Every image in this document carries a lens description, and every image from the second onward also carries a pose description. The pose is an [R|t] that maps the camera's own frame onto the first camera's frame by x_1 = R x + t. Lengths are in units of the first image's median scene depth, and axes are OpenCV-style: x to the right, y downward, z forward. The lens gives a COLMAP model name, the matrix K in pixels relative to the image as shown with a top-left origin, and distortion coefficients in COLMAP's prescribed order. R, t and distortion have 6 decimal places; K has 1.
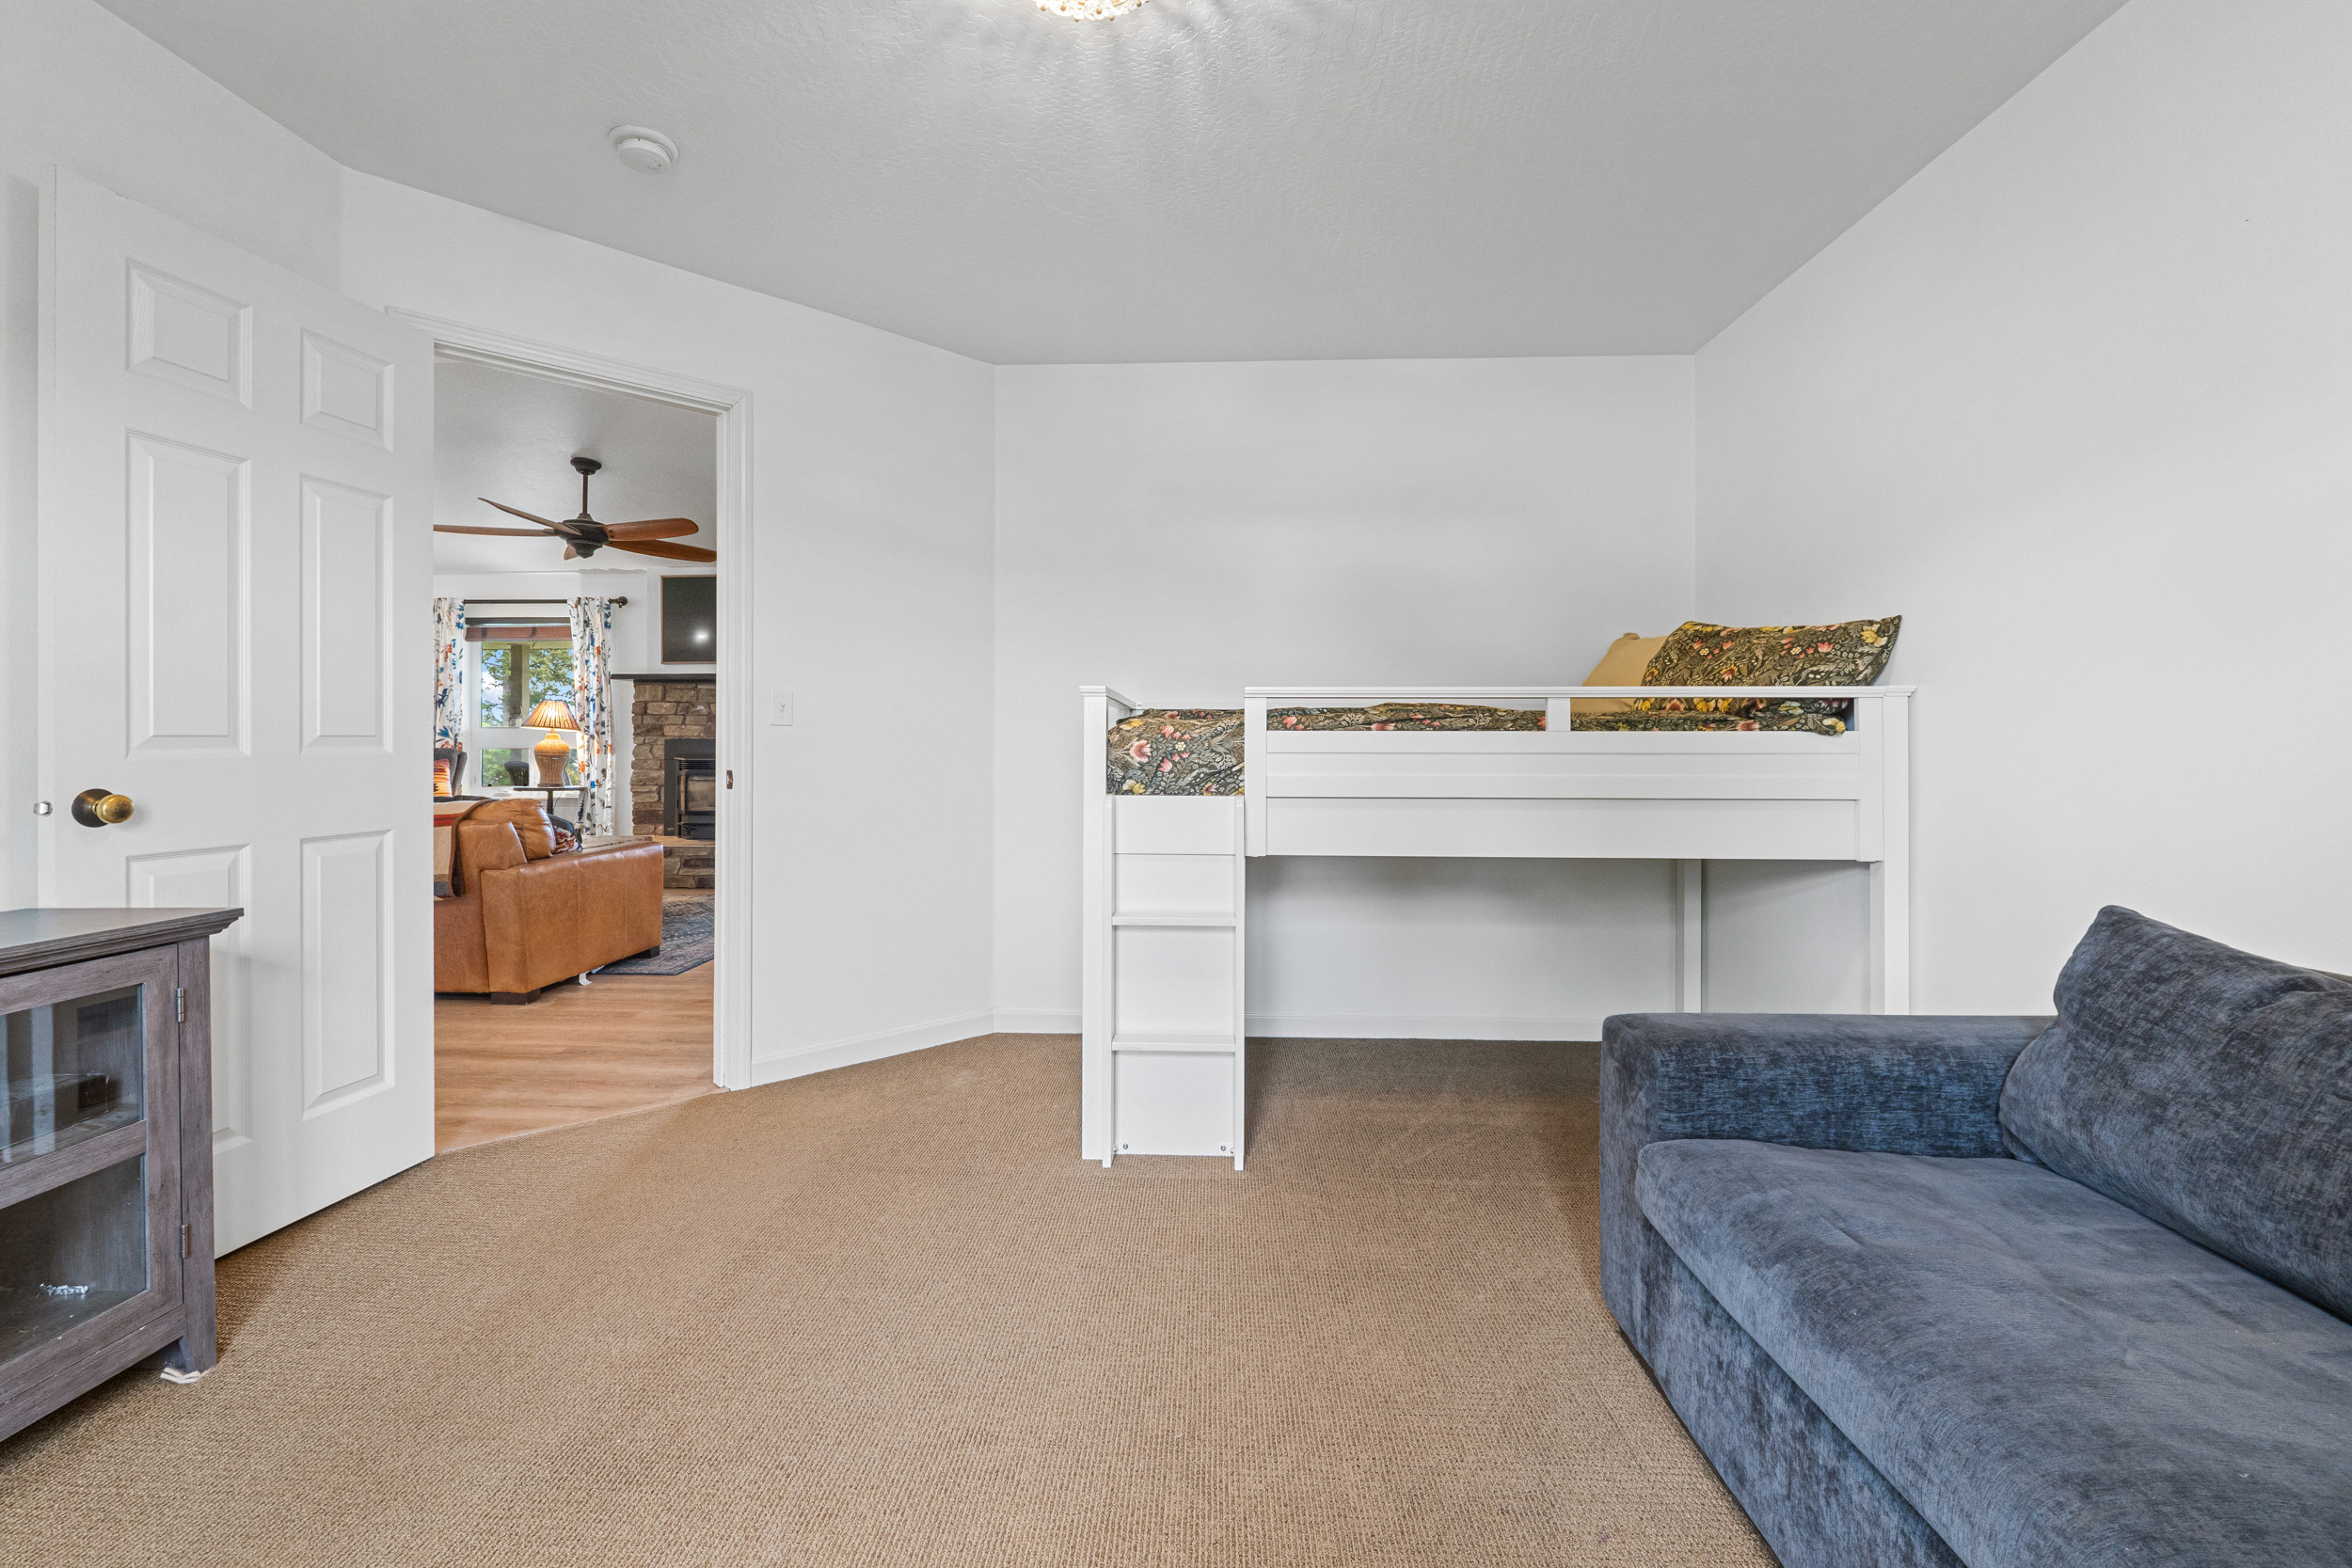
lens RADIAL K [[1022.3, 0, 1170.8], [0, 1022.3, 745.2], [0, 0, 1]] dist [-0.001956, -0.000107]
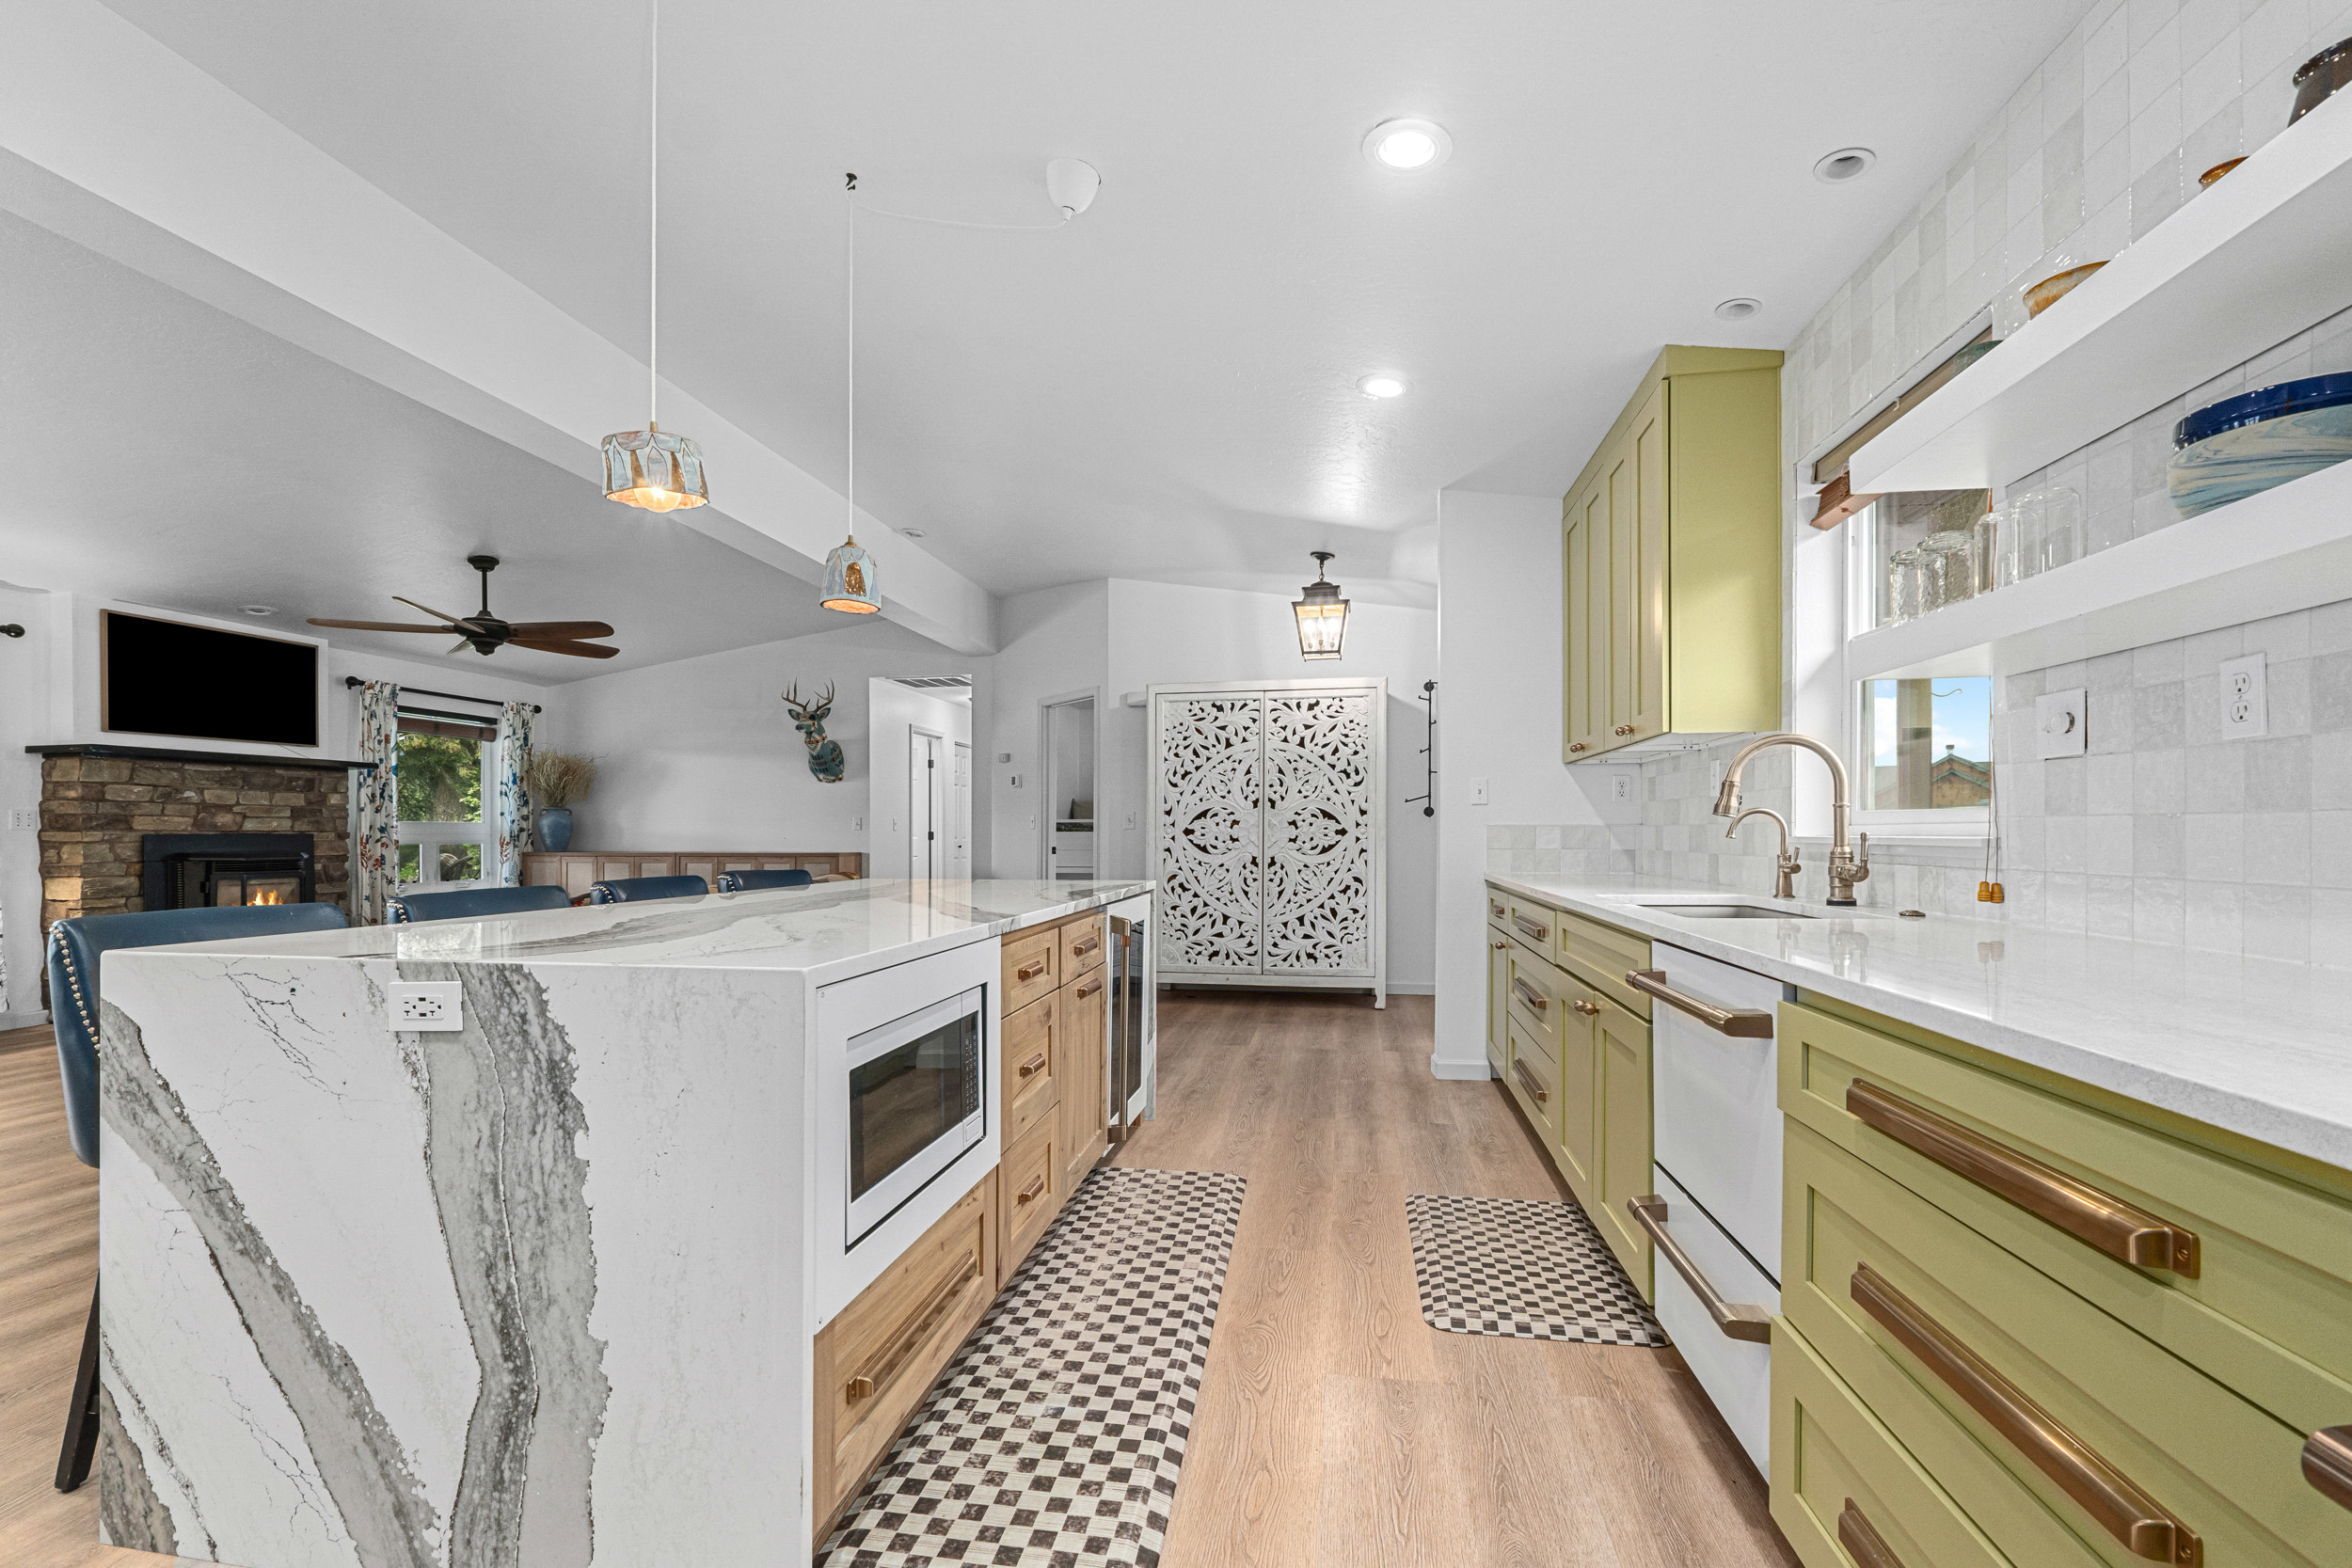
lens RADIAL K [[1007.9, 0, 1167.5], [0, 1007.9, 835.5], [0, 0, 1]] dist [-0.003824, -0.000759]
pose [[0.121357, -0.005817, 0.992592, -1.127541], [0.003822, 0.999978, 0.005393, -0.006228], [-0.992602, 0.003139, 0.121377, 0.162785]]
